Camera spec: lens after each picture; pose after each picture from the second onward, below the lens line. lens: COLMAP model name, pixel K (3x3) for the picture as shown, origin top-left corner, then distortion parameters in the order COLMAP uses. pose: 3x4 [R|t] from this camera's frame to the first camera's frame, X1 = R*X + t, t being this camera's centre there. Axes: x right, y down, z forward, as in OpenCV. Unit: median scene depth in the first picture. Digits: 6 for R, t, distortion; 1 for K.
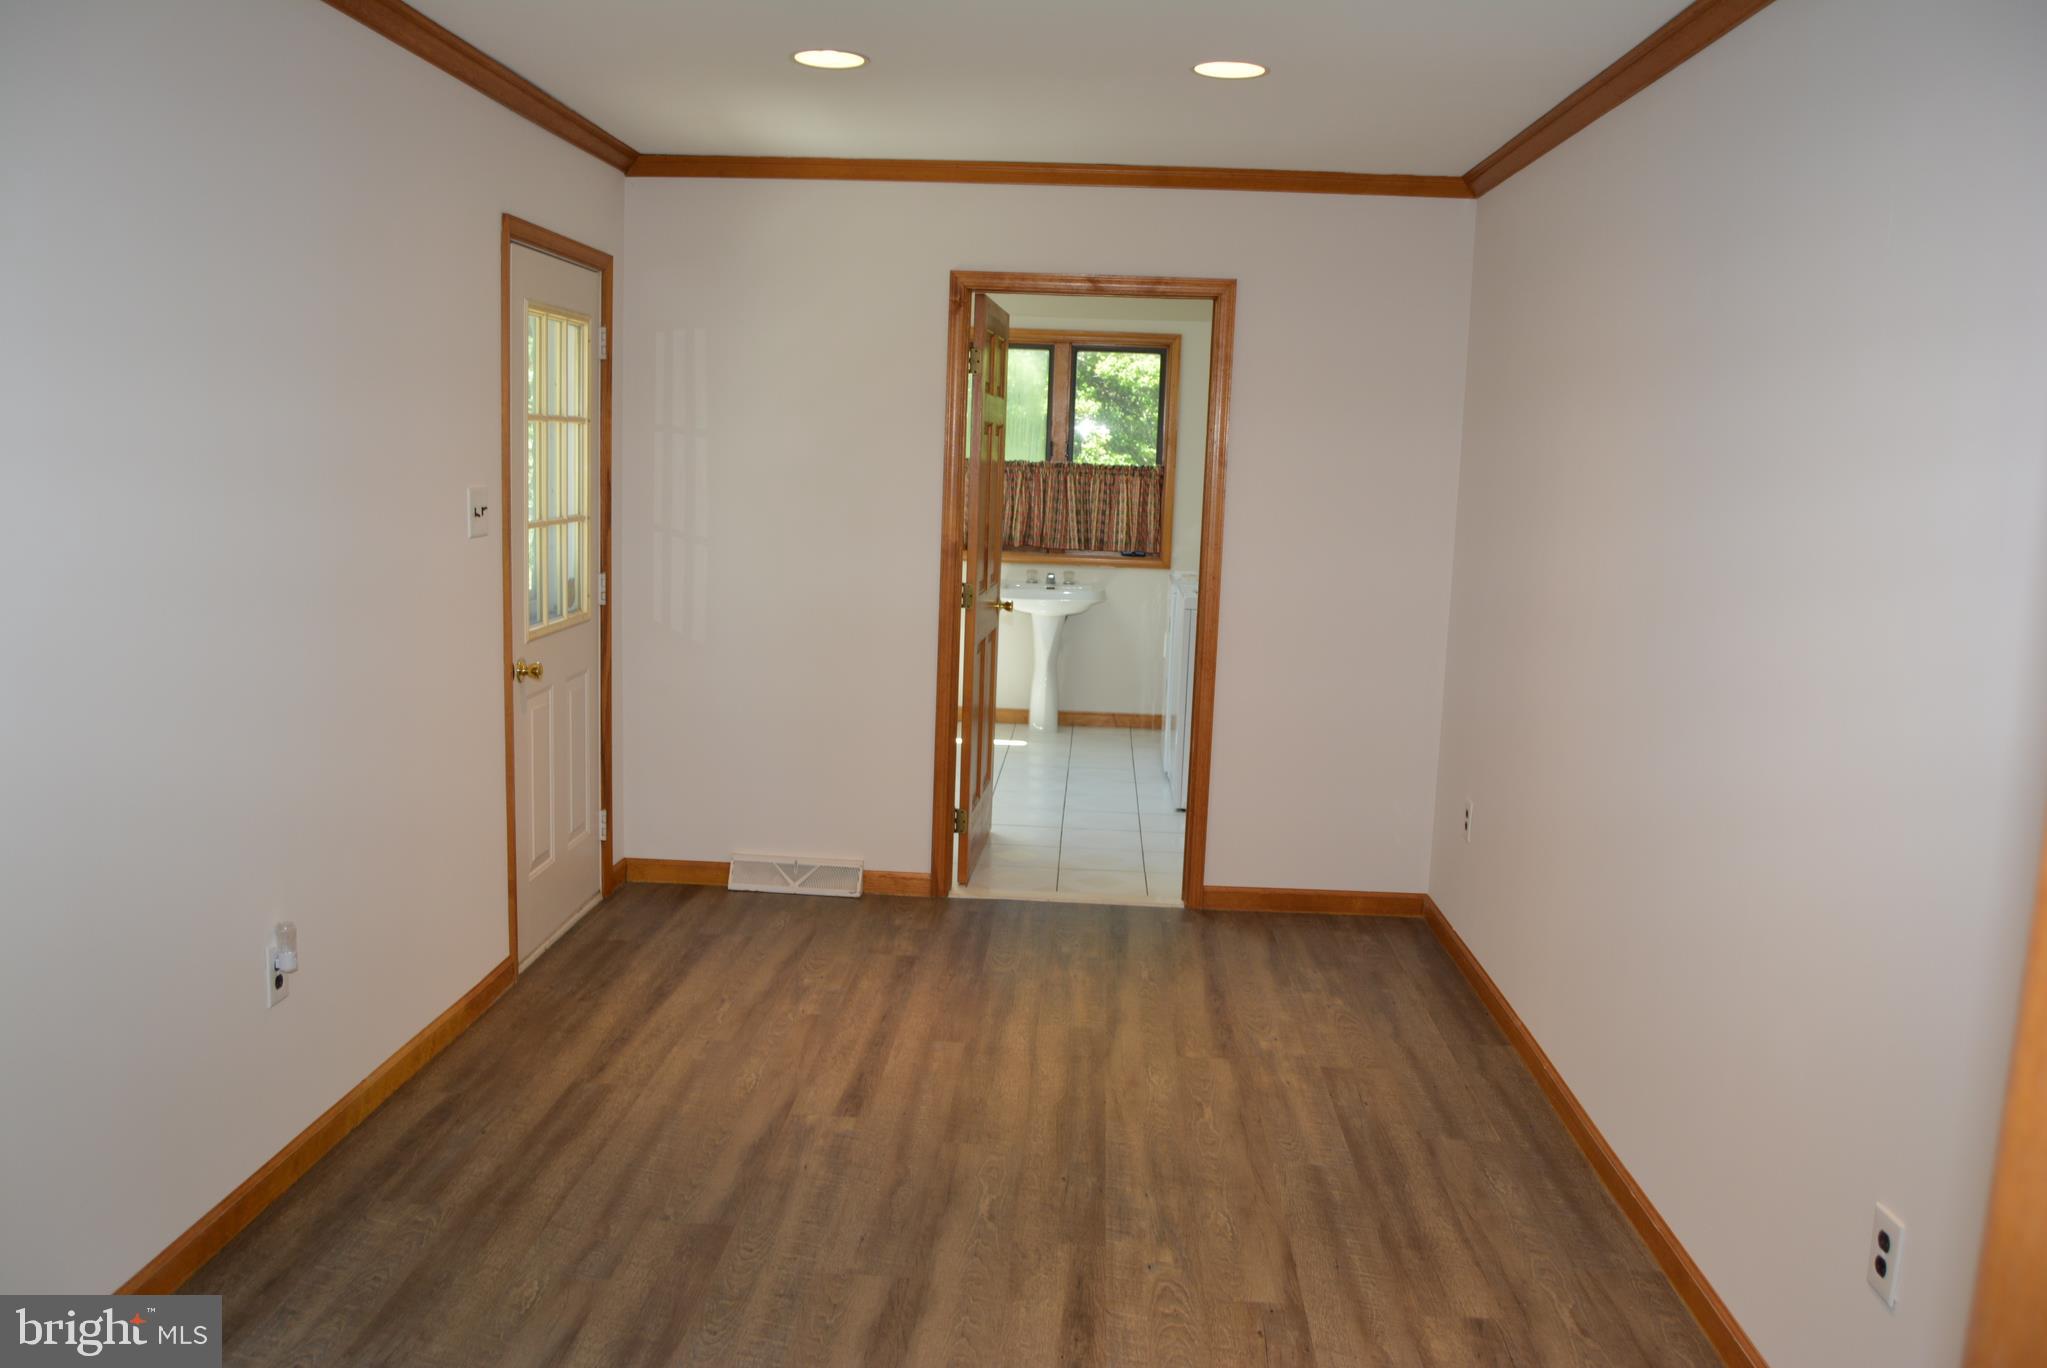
lens RADIAL K [[1607.8, 0, 1027.9], [0, 1607.8, 682.0], [0, 0, 1]] dist [-0.083139, 0.011963]
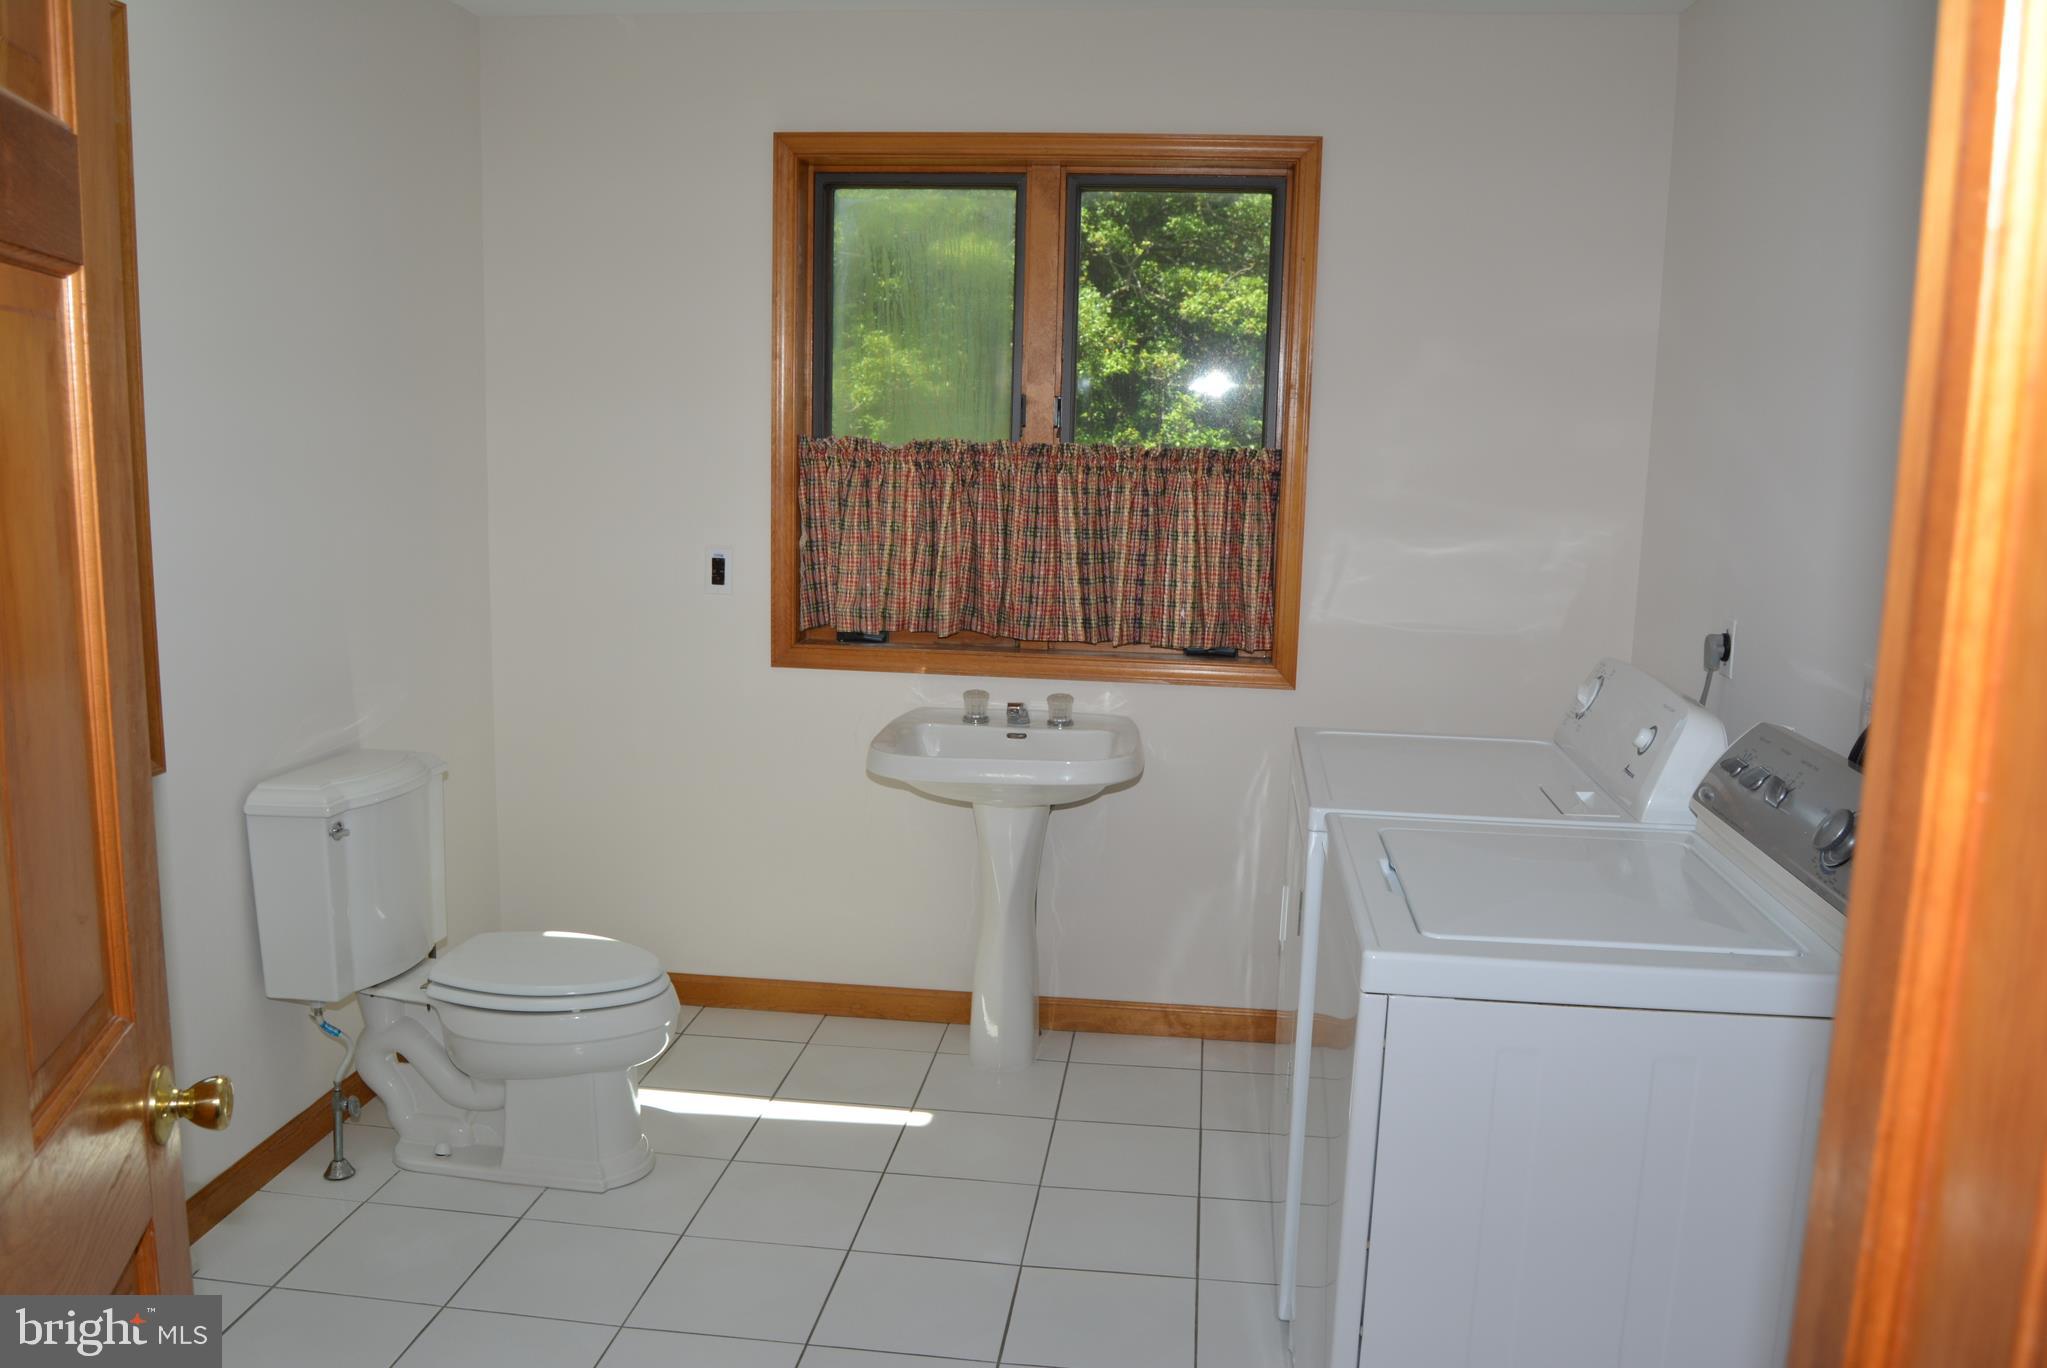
lens RADIAL K [[1607.8, 0, 1016.4], [0, 1607.8, 690.1], [0, 0, 1]] dist [-0.083139, 0.011963]
pose [[0.997208, 0.003018, -0.074612, 0.045782], [-0.001684, 0.999838, 0.017938, -0.077517], [0.074654, -0.017763, 0.997051, 0.562379]]
